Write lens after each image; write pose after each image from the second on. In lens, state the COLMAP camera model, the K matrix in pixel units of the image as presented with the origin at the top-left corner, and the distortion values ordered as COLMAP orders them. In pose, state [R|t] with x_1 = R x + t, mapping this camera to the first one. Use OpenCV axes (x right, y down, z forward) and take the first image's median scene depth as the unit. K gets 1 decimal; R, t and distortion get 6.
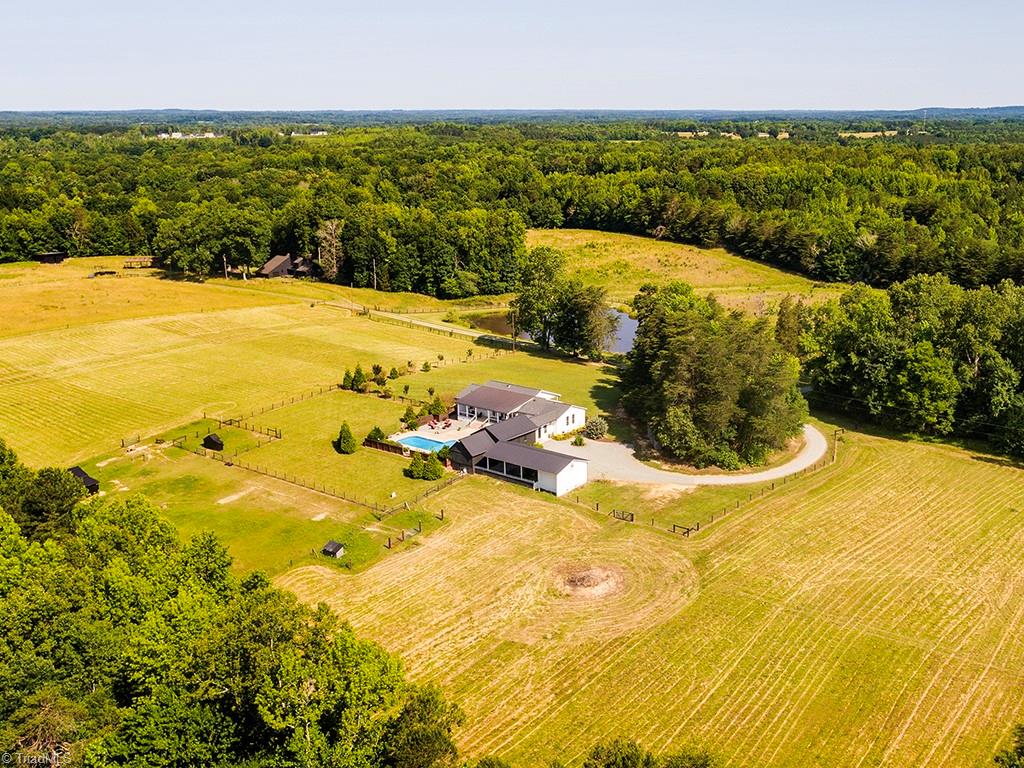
lens RADIAL K [[1234.9, 0, 530.7], [0, 1234.9, 440.7], [0, 0, 1]] dist [-0.018493, 0.000000]
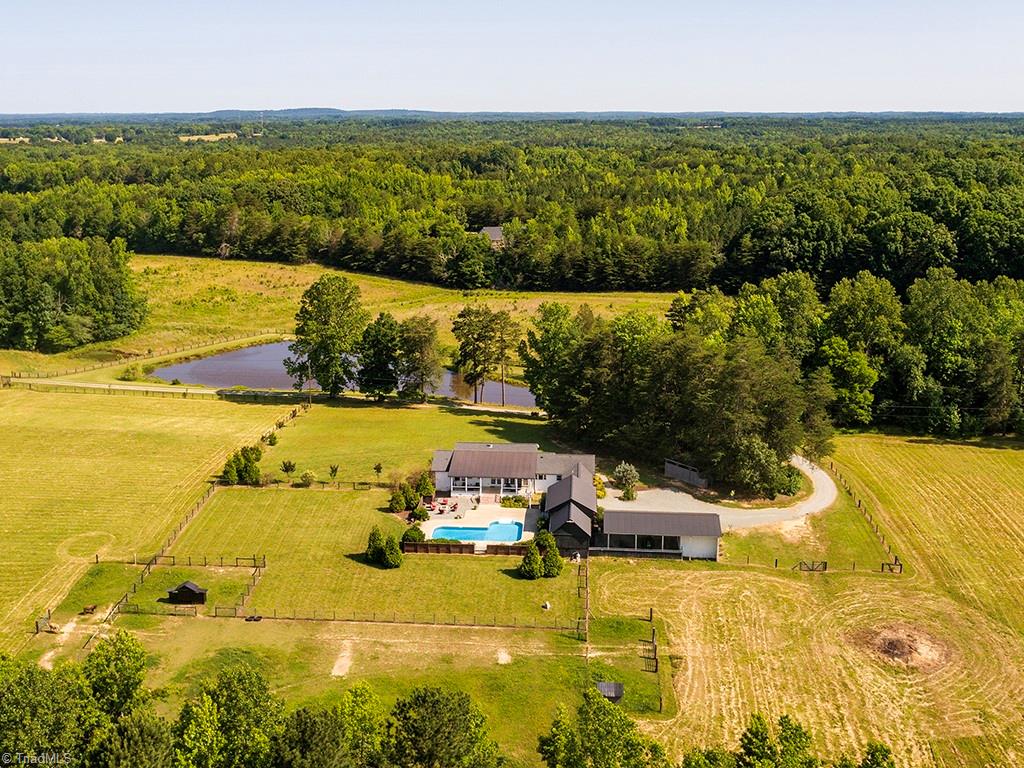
lens RADIAL K [[1234.9, 0, 519.6], [0, 1234.9, 387.3], [0, 0, 1]] dist [-0.018493, 0.000000]
pose [[0.799934, -0.131806, 0.585434, -0.325680], [0.156311, 0.987669, 0.008783, -0.058752], [-0.579373, 0.084484, 0.810672, 0.211410]]
